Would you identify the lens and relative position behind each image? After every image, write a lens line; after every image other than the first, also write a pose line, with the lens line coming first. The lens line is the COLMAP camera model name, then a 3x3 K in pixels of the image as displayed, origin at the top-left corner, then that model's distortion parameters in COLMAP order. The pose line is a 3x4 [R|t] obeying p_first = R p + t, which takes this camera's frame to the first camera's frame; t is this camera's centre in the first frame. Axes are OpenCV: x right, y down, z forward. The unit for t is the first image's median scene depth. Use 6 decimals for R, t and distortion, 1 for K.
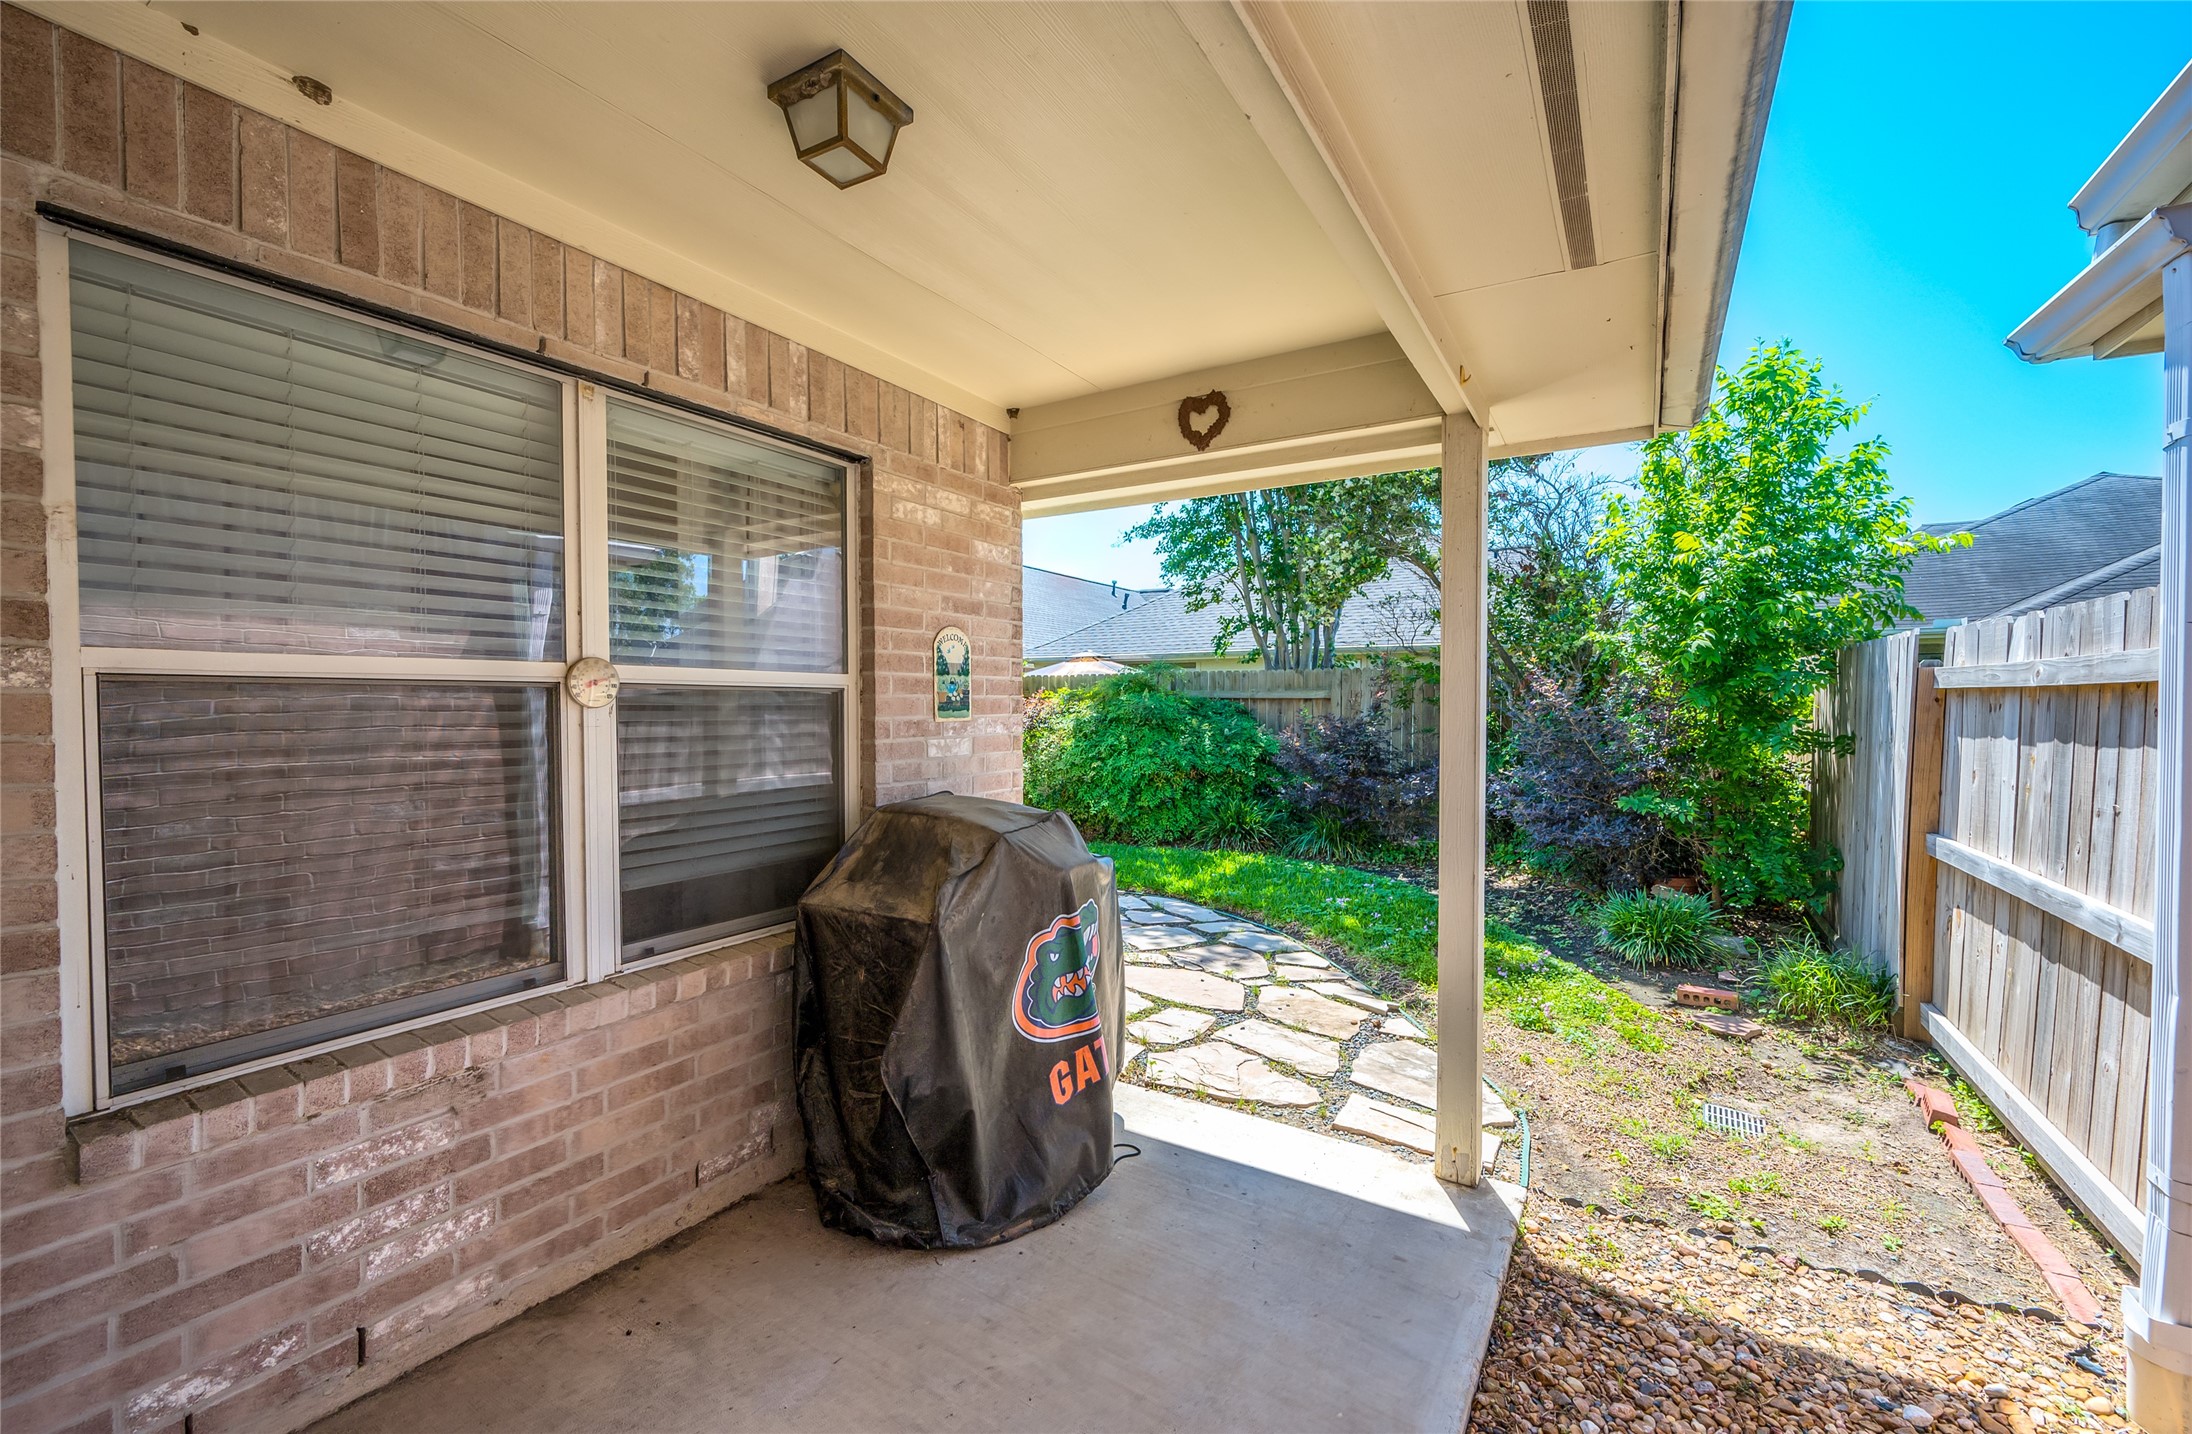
lens RADIAL K [[871.1, 0, 1096.0], [0, 871.1, 717.0], [0, 0, 1]] dist [0.002049, 0.000030]
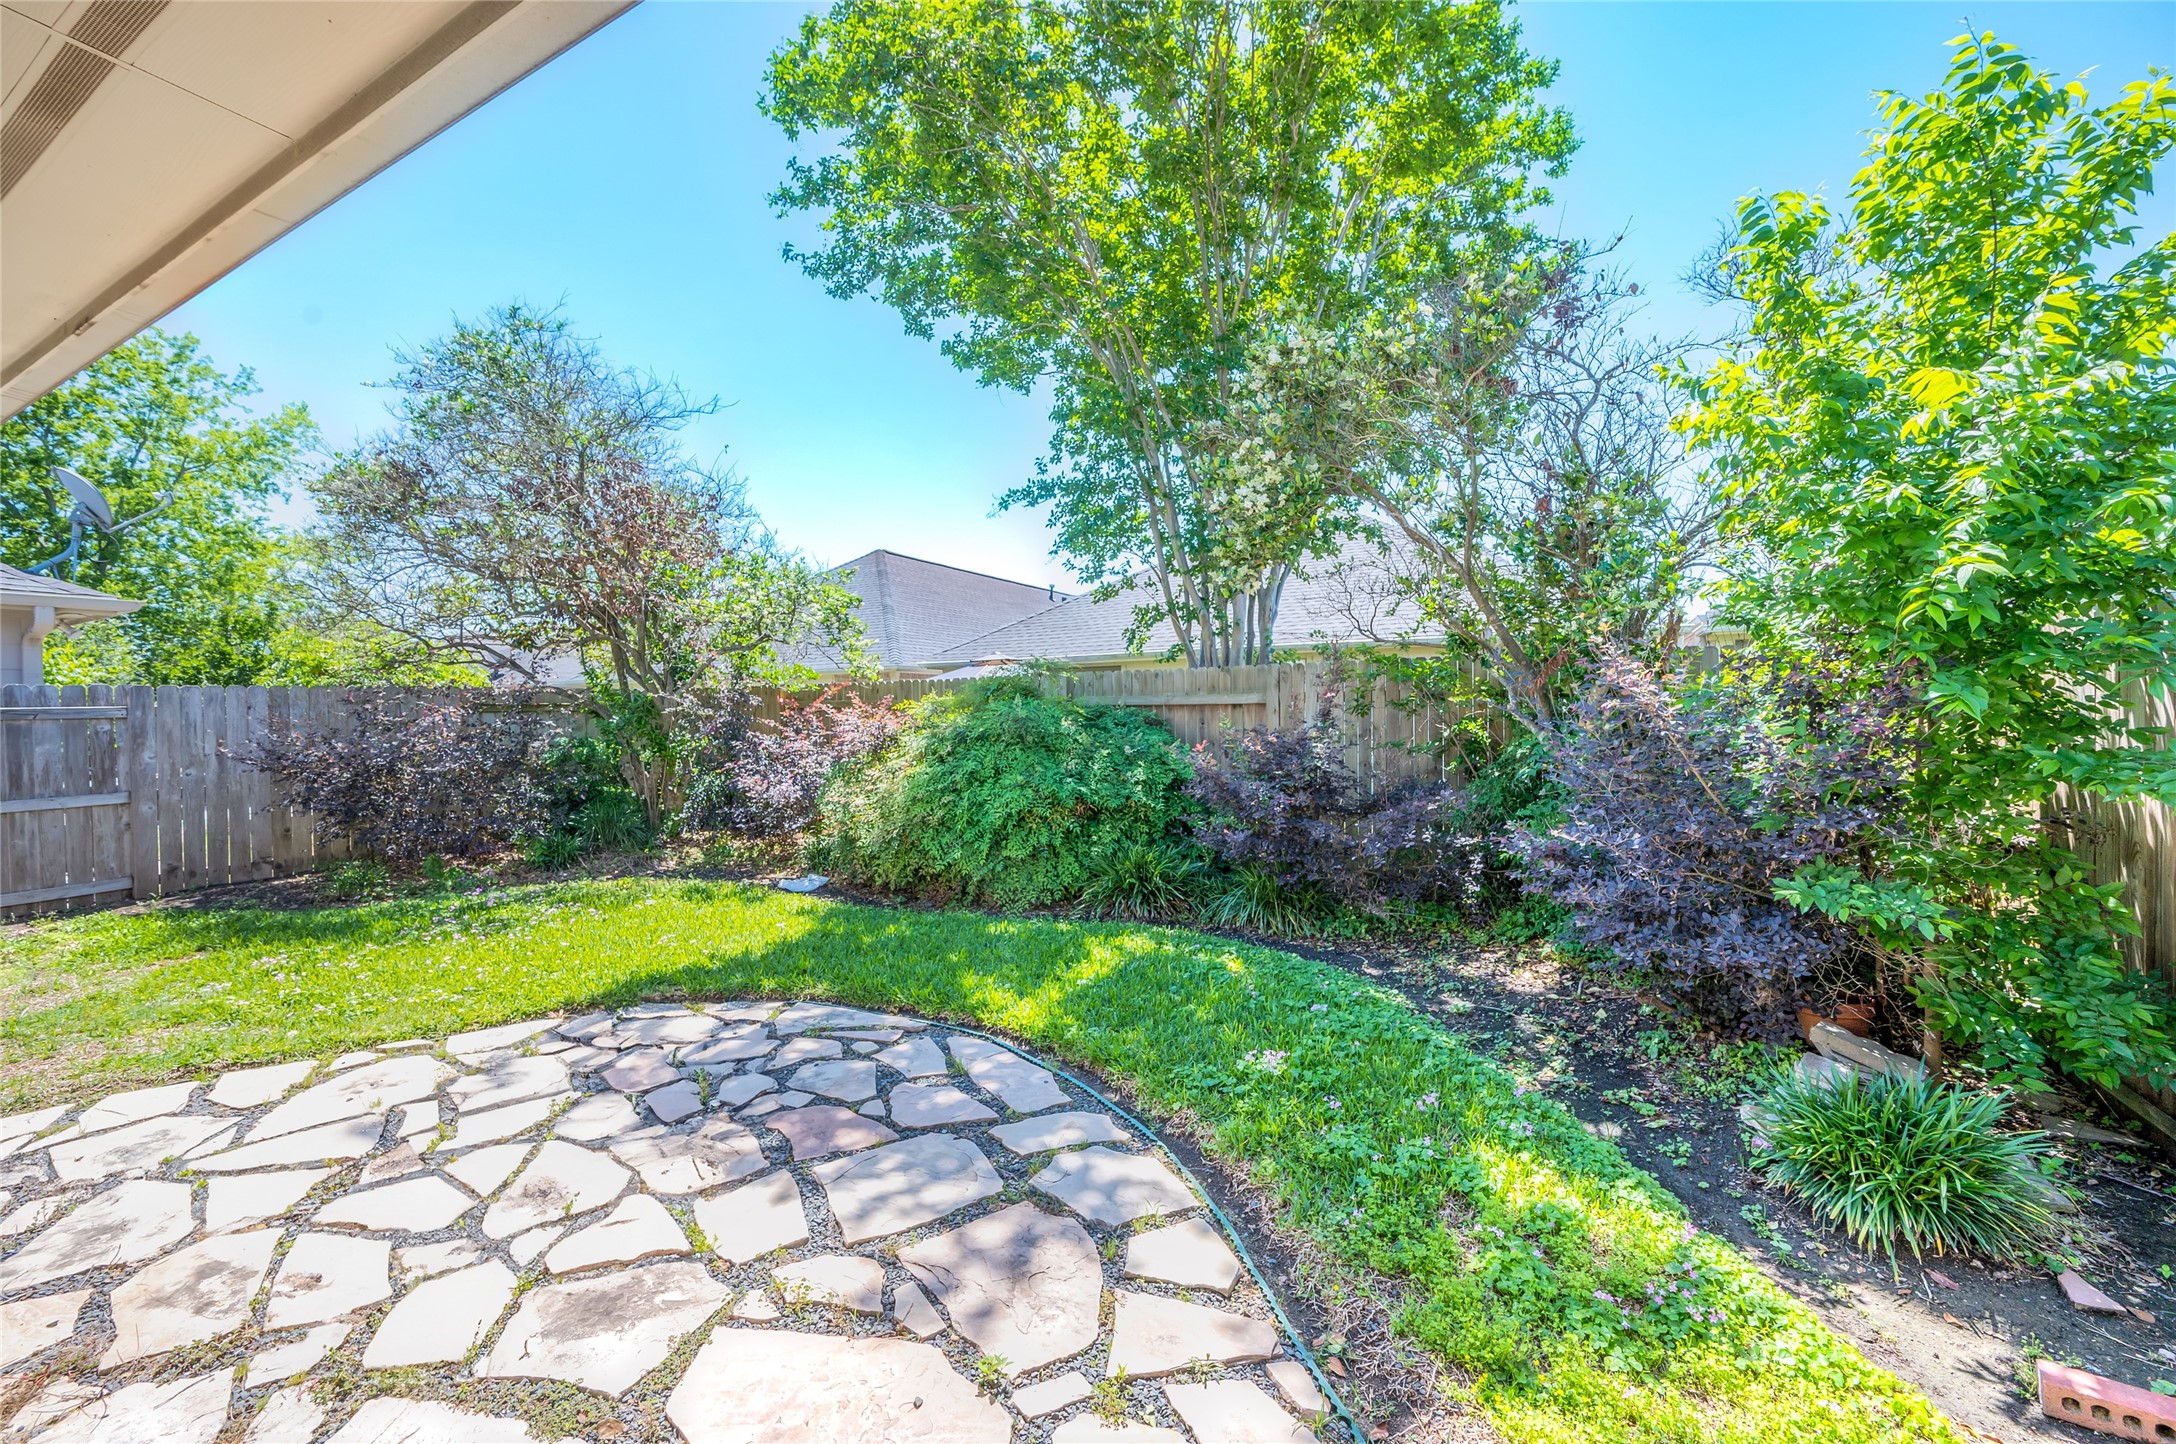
lens RADIAL K [[877.7, 0, 1089.1], [0, 877.7, 706.4], [0, 0, 1]] dist [0.007251, 0.000010]
pose [[0.998698, -0.014811, 0.048814, 0.085185], [0.015855, 0.999652, -0.021073, -0.005847], [-0.048485, 0.021819, 0.998586, 0.263825]]
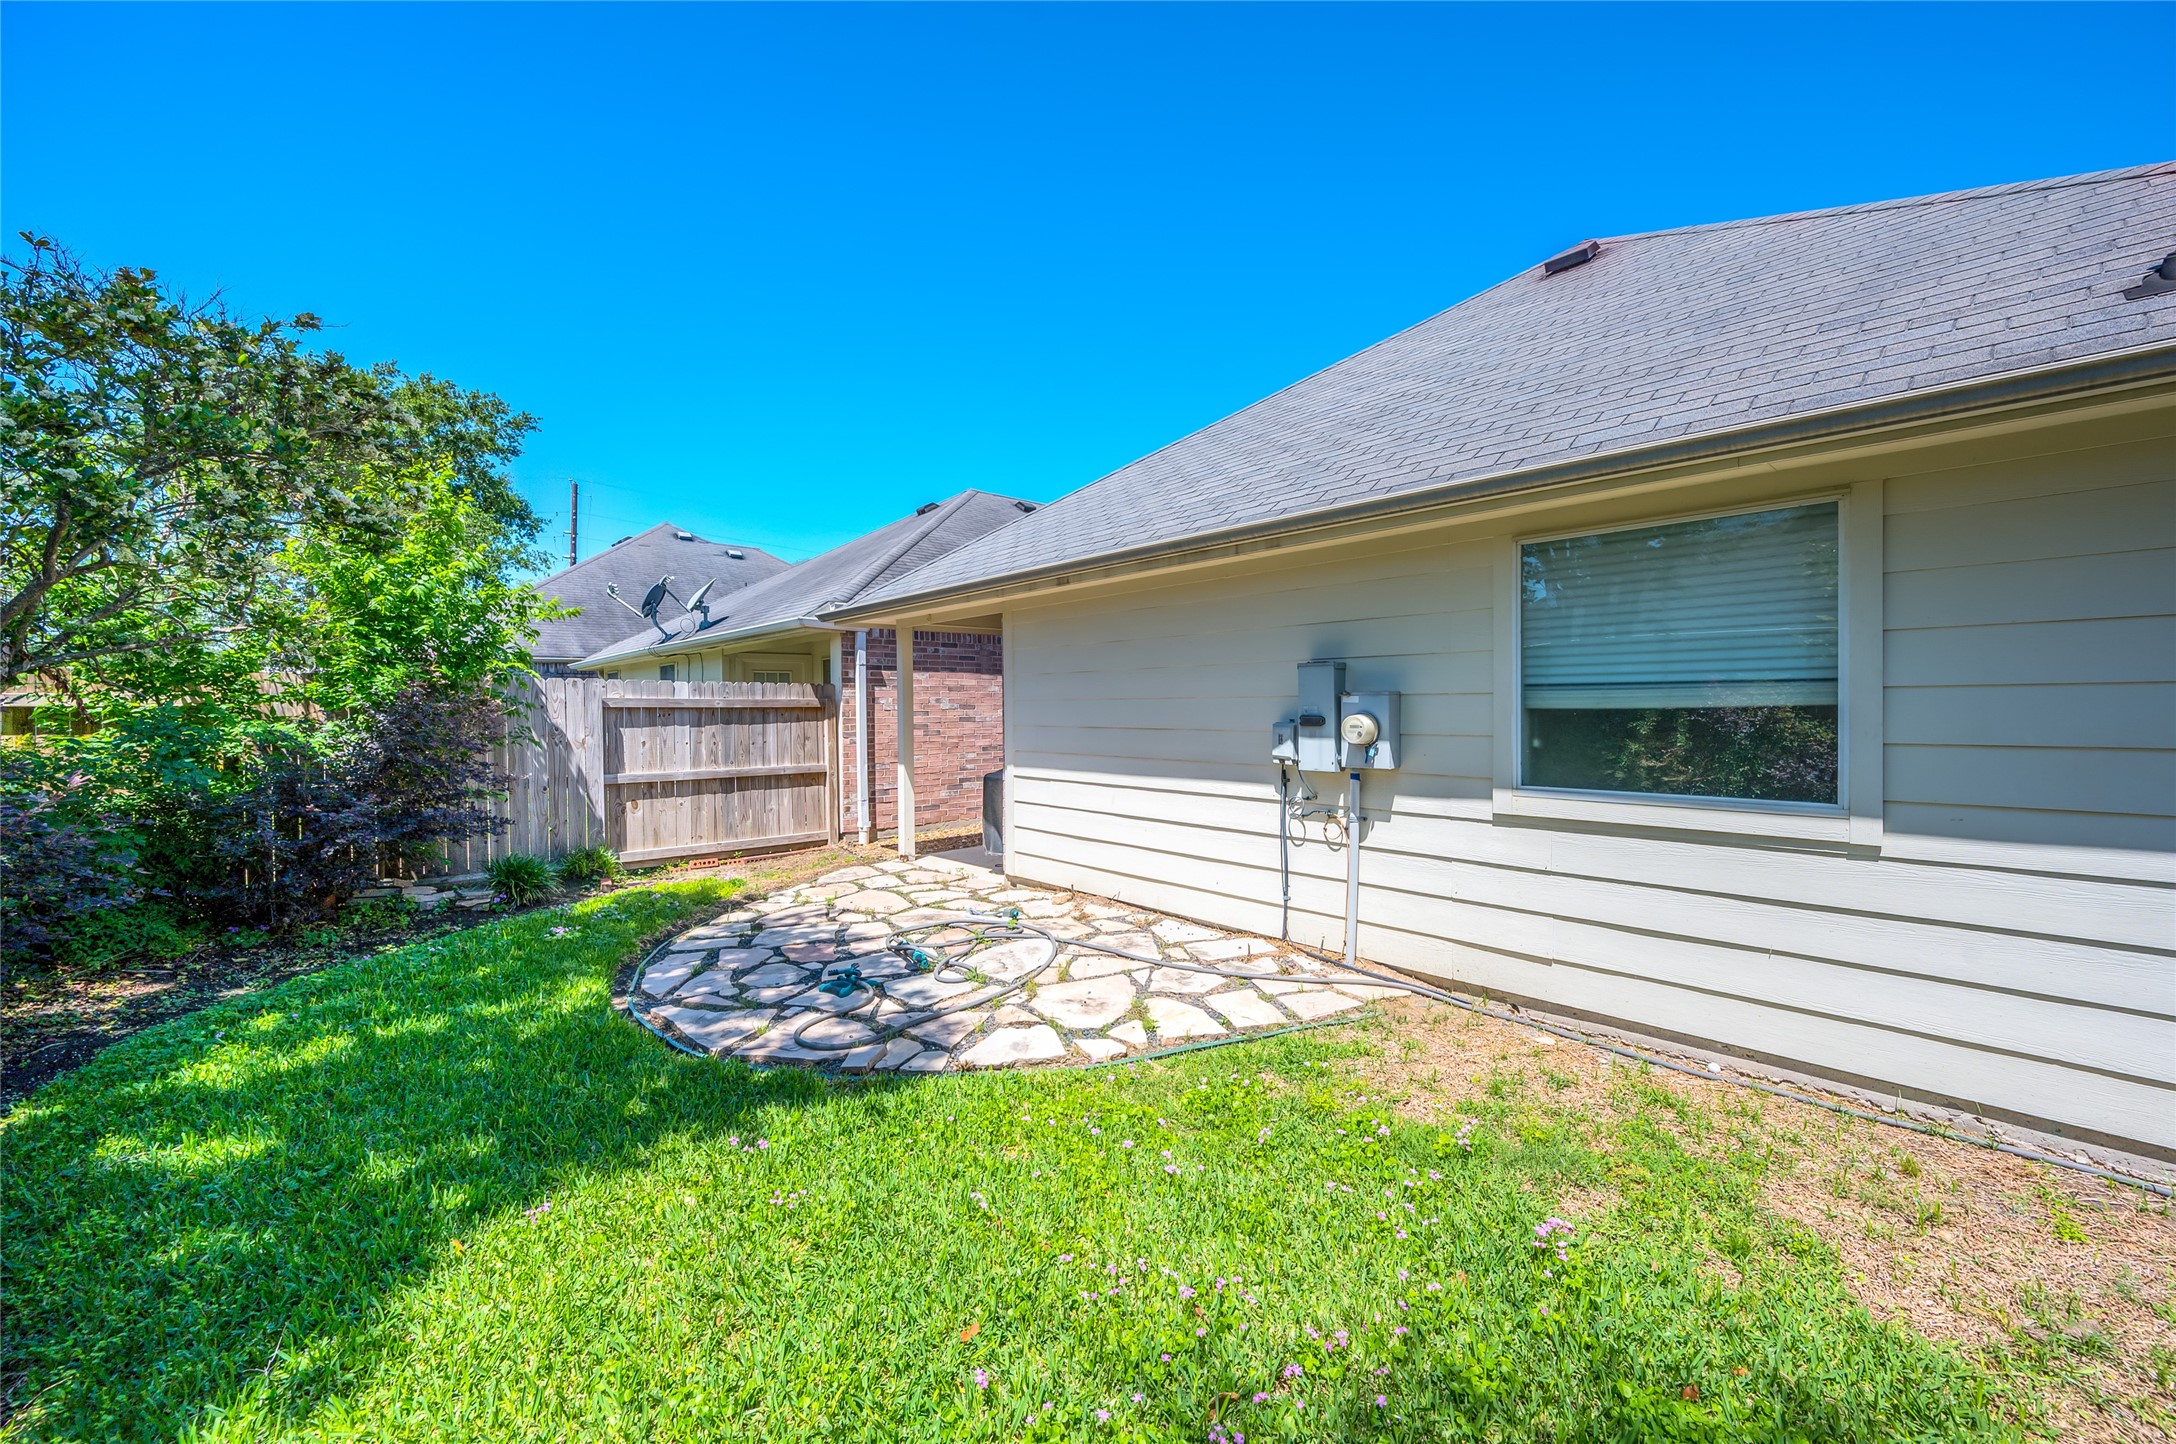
lens RADIAL K [[847.7, 0, 1095.7], [0, 847.7, 709.6], [0, 0, 1]] dist [0.002306, 0.000034]
pose [[-0.959946, 0.009905, 0.280010, -0.314525], [0.016802, 0.999611, 0.022239, -0.021570], [-0.279681, 0.026053, -0.959739, 1.039295]]
